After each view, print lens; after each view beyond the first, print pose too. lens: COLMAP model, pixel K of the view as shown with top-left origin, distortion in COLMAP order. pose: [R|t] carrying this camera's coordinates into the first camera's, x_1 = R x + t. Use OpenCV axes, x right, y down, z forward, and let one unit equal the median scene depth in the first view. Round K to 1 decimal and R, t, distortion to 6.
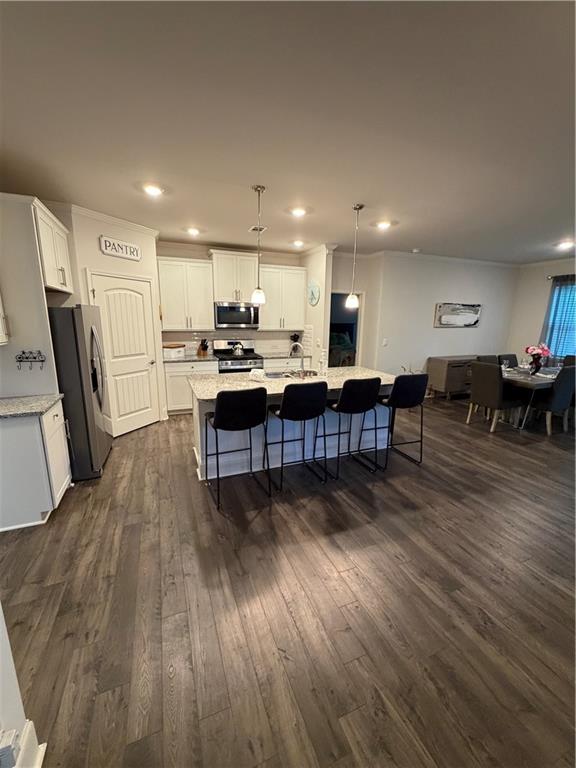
lens RADIAL K [[311.8, 0, 287.2], [0, 311.8, 383.6], [0, 0, 1]] dist [0.000272, -0.000054]
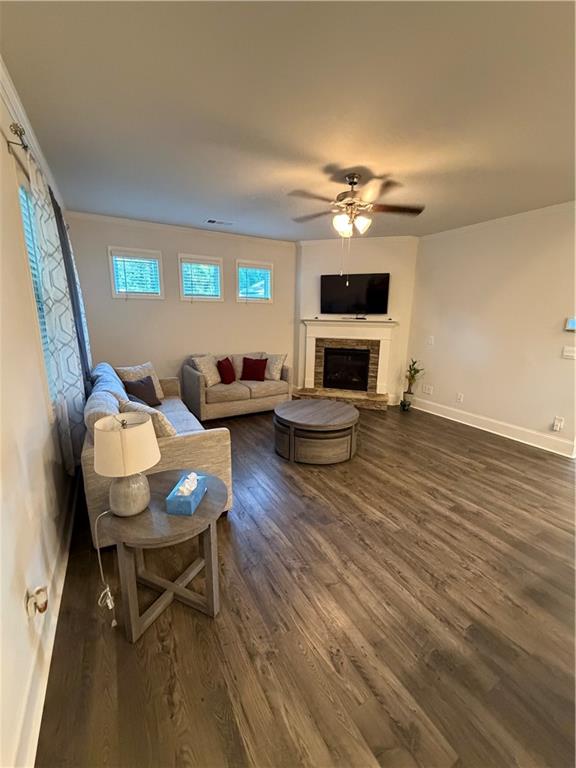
lens RADIAL K [[311.8, 0, 290.6], [0, 311.8, 382.1], [0, 0, 1]] dist [0.000272, -0.000054]
pose [[-0.991561, 0.016245, -0.128617, 1.247102], [-0.038437, 0.910667, 0.411348, -0.319737], [0.123810, 0.412821, -0.902358, 1.696745]]
